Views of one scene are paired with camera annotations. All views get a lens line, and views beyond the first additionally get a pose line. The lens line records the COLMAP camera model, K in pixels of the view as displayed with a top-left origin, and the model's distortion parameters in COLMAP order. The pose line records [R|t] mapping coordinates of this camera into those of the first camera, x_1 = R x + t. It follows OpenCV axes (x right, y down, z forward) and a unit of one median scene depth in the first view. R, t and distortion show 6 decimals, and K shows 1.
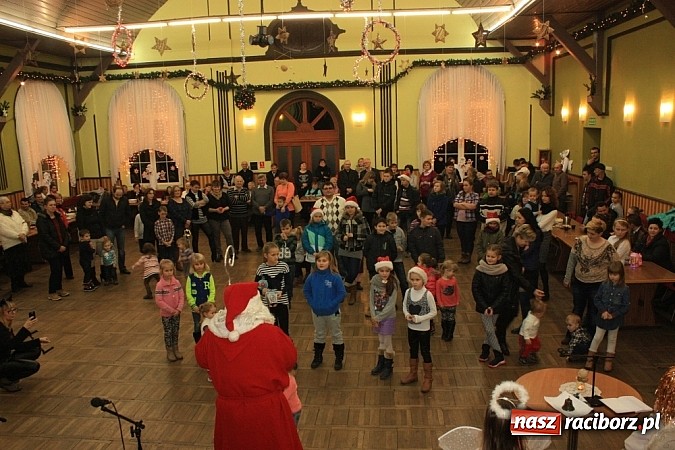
lens RADIAL K [[571.8, 0, 335.1], [0, 571.8, 229.0], [0, 0, 1]] dist [-0.161370, 0.149583]
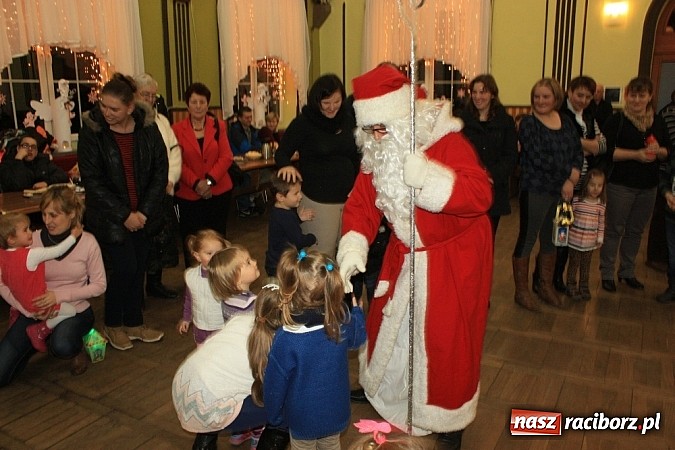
lens RADIAL K [[571.8, 0, 335.1], [0, 571.8, 229.0], [0, 0, 1]] dist [-0.161370, 0.149583]
pose [[0.912121, 0.120067, -0.391943, -0.173936], [-0.096395, 0.992155, 0.079607, 0.000585], [0.398426, -0.034830, 0.916539, 0.430918]]
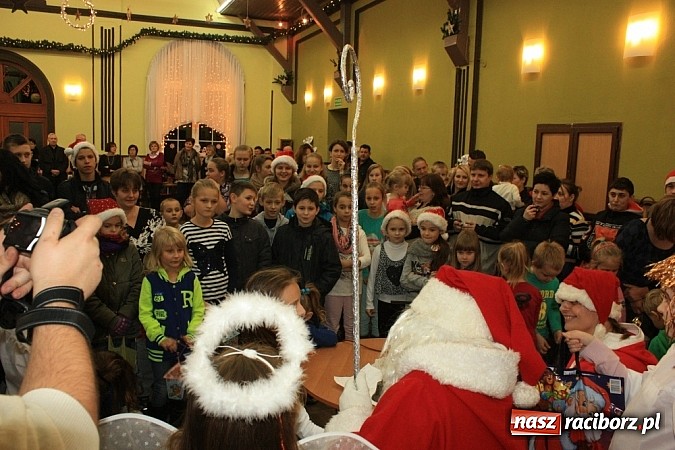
lens RADIAL K [[570.2, 0, 329.6], [0, 570.2, 235.0], [0, 0, 1]] dist [-0.161667, 0.155021]
pose [[0.900399, -0.001863, 0.435061, 0.029366], [0.016426, 0.999423, -0.029715, 0.046147], [-0.434754, 0.033901, 0.899911, 0.126595]]
